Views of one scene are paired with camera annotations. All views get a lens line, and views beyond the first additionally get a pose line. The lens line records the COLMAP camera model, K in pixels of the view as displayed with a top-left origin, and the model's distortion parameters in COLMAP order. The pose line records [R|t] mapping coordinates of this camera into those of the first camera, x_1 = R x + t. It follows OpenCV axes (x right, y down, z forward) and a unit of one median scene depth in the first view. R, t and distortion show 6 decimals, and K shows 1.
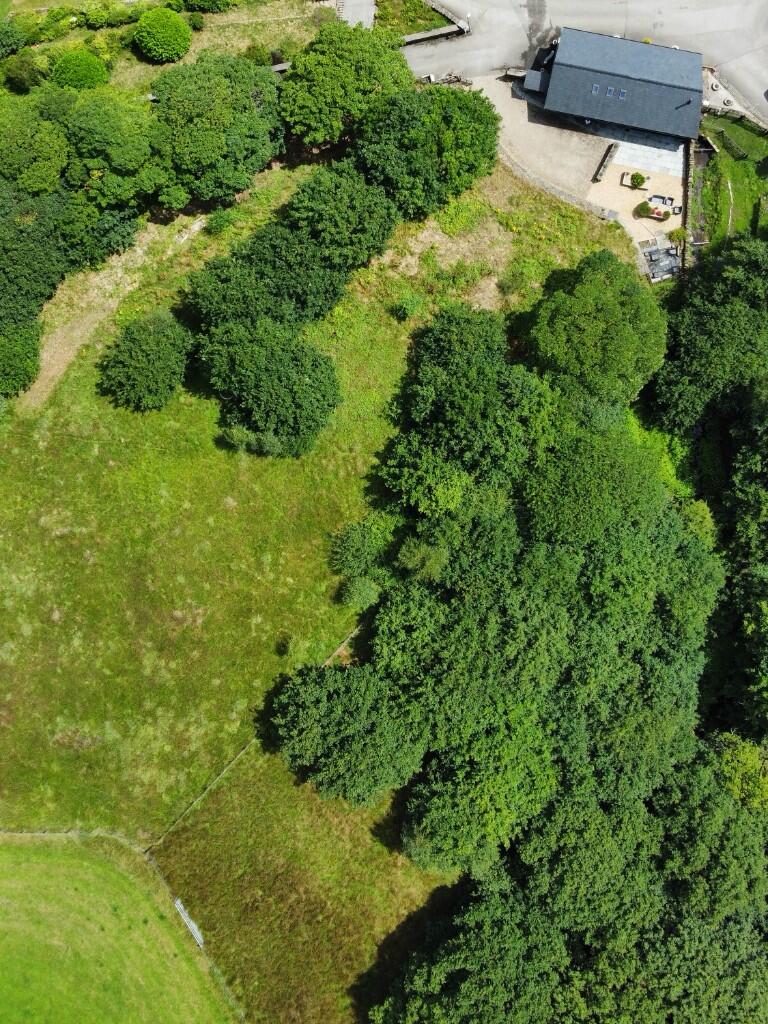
lens RADIAL K [[1088.1, 0, 384.0], [0, 1088.1, 512.0], [0, 0, 1]] dist [-0.005358, -0.023559]
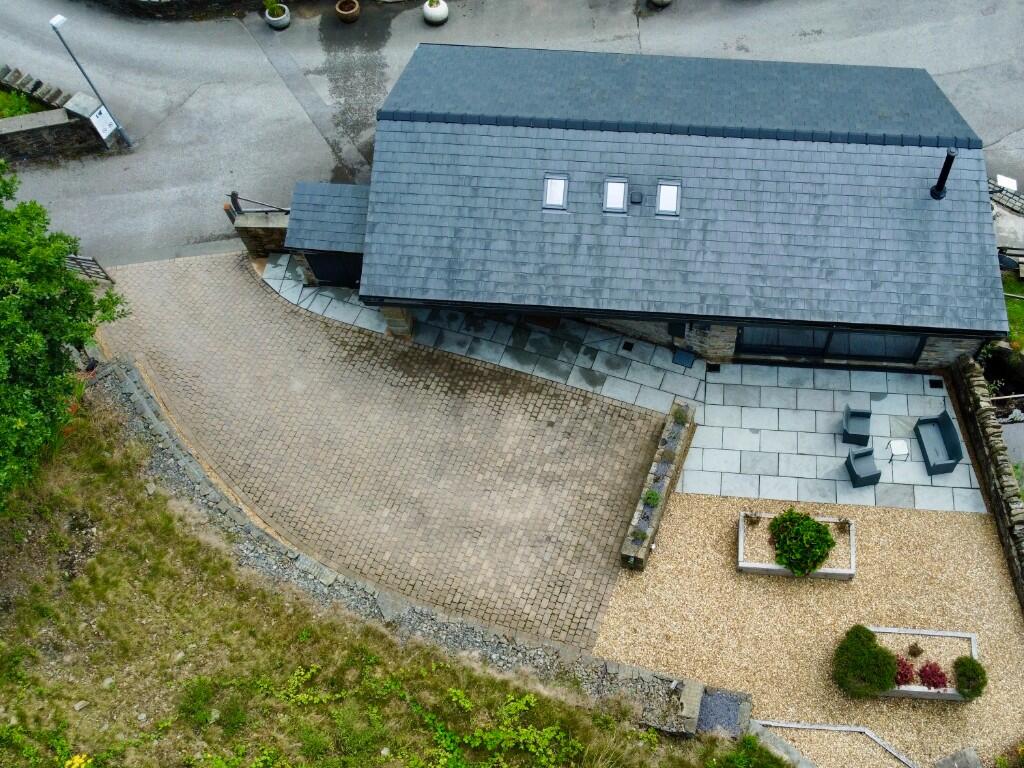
lens RADIAL K [[1088.1, 0, 512.0], [0, 1088.1, 384.0], [0, 0, 1]] dist [-0.005358, -0.023559]
pose [[0.993231, -0.113356, 0.025363, 0.171759], [0.111452, 0.868457, -0.483074, -0.231247], [0.032732, 0.482631, 0.875212, 0.786101]]
